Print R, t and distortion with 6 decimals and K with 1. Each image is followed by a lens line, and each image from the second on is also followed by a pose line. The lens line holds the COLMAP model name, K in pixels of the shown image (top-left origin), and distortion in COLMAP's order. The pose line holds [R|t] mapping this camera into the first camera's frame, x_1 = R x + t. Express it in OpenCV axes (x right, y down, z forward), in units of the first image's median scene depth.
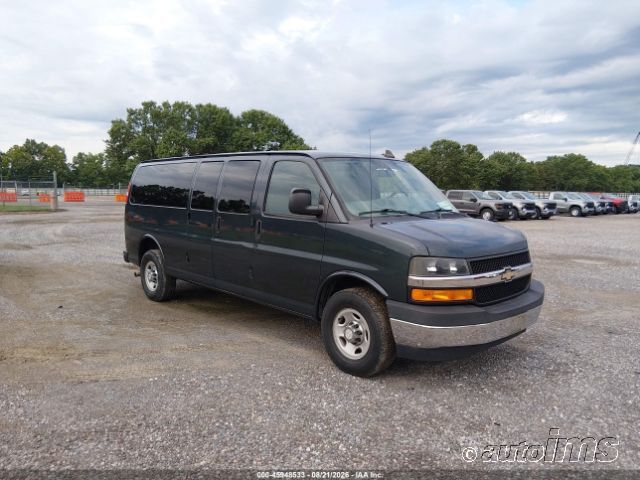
lens RADIAL K [[490.1, 0, 319.1], [0, 490.1, 238.9], [0, 0, 1]] dist [0.010696, -0.008297]
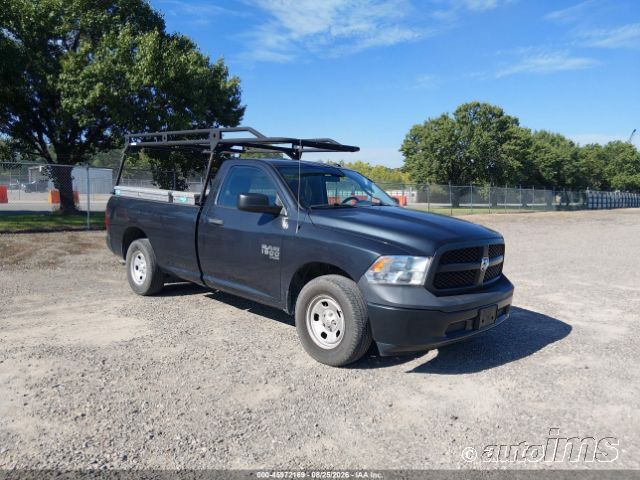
lens RADIAL K [[490.1, 0, 325.8], [0, 490.1, 238.8], [0, 0, 1]] dist [0.010696, -0.008297]
pose [[0.997554, 0.000049, 0.069903, 0.029844], [0.000175, 0.999995, -0.003200, -0.033598], [-0.069903, 0.003205, 0.997549, 0.413175]]
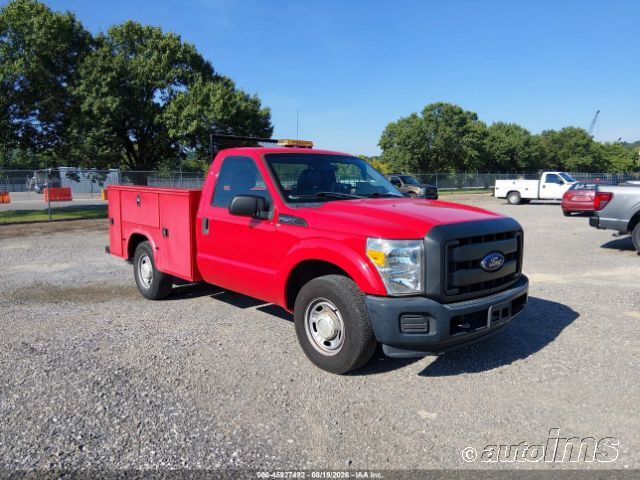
lens RADIAL K [[490.1, 0, 320.0], [0, 490.1, 235.6], [0, 0, 1]] dist [0.010696, -0.008297]
pose [[0.994267, -0.043905, 0.097497, 0.002238], [0.043184, 0.999022, 0.009490, -0.022408], [-0.097818, -0.005225, 0.995191, 0.300274]]
